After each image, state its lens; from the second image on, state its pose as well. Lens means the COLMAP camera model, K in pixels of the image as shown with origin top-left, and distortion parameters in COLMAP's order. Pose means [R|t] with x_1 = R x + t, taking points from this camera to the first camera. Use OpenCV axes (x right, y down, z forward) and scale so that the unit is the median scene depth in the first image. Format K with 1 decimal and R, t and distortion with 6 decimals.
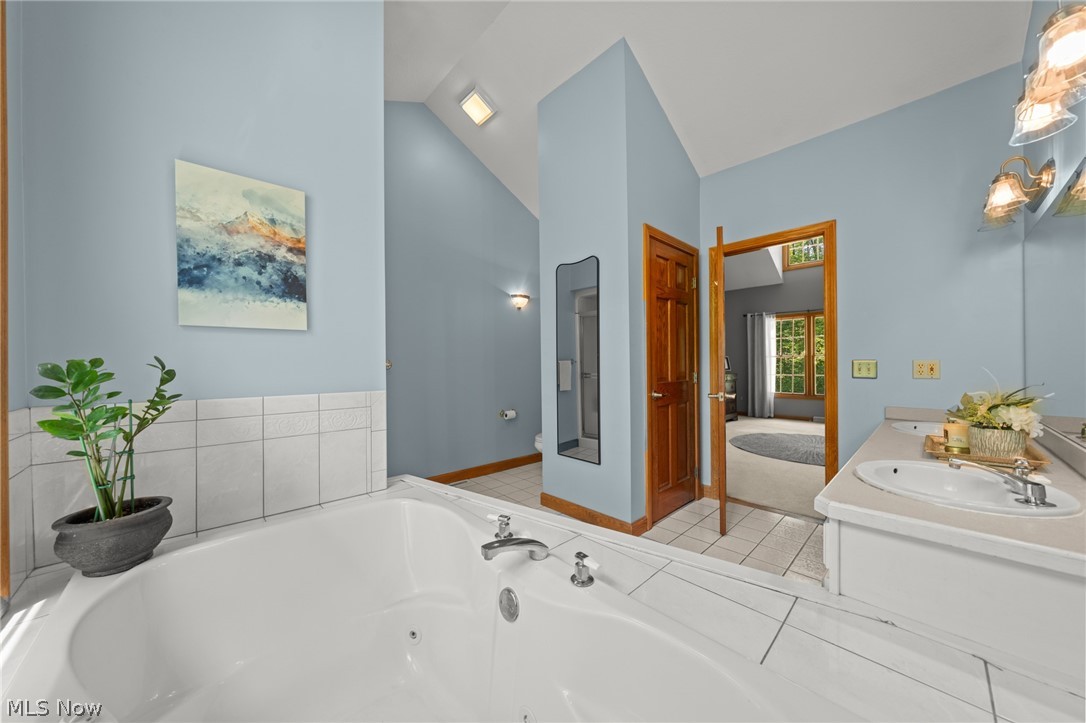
lens RADIAL K [[376.1, 0, 540.7], [0, 376.1, 363.0], [0, 0, 1]] dist [-0.002119, 0.000389]
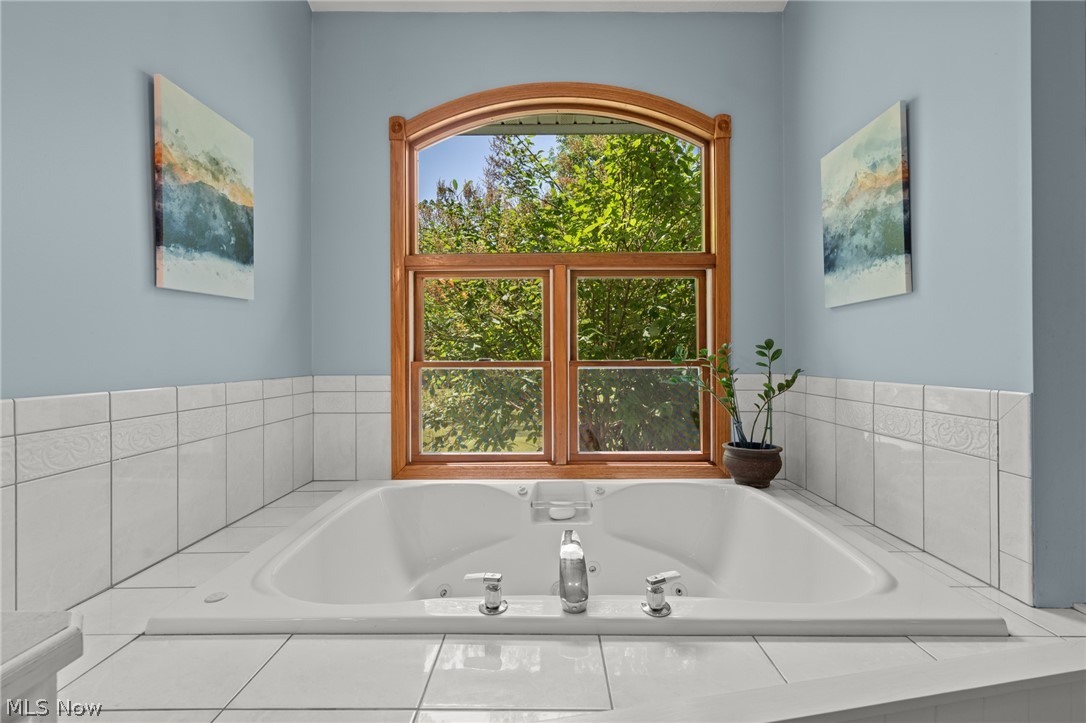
lens RADIAL K [[448.6, 0, 544.9], [0, 448.6, 357.5], [0, 0, 1]] dist [-0.003322, -0.000276]
pose [[-0.692557, 0.011718, -0.721268, 0.498634], [0.013300, 0.999906, 0.003475, 0.024210], [0.721241, -0.007186, -0.692647, 1.196003]]
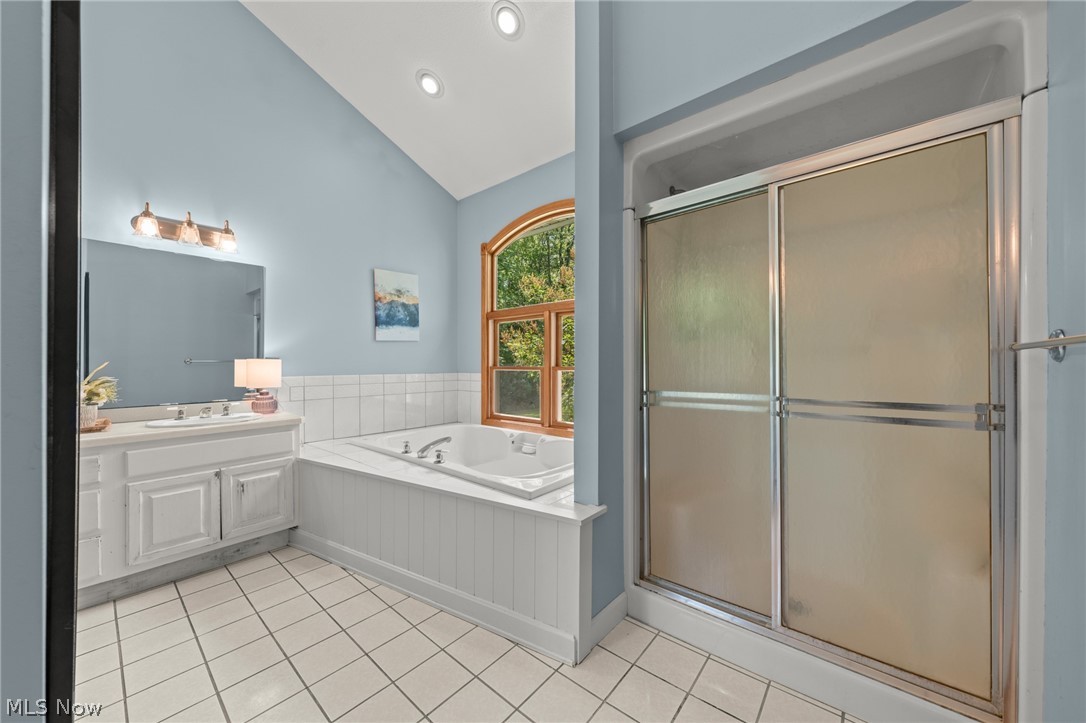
lens RADIAL K [[396.8, 0, 548.9], [0, 396.8, 364.7], [0, 0, 1]] dist [0.002285, -0.000213]
pose [[-0.995013, 0.013534, -0.098827, -1.104684], [0.013990, 0.999894, -0.003916, 0.056193], [0.098764, -0.005279, -0.995097, 3.443228]]
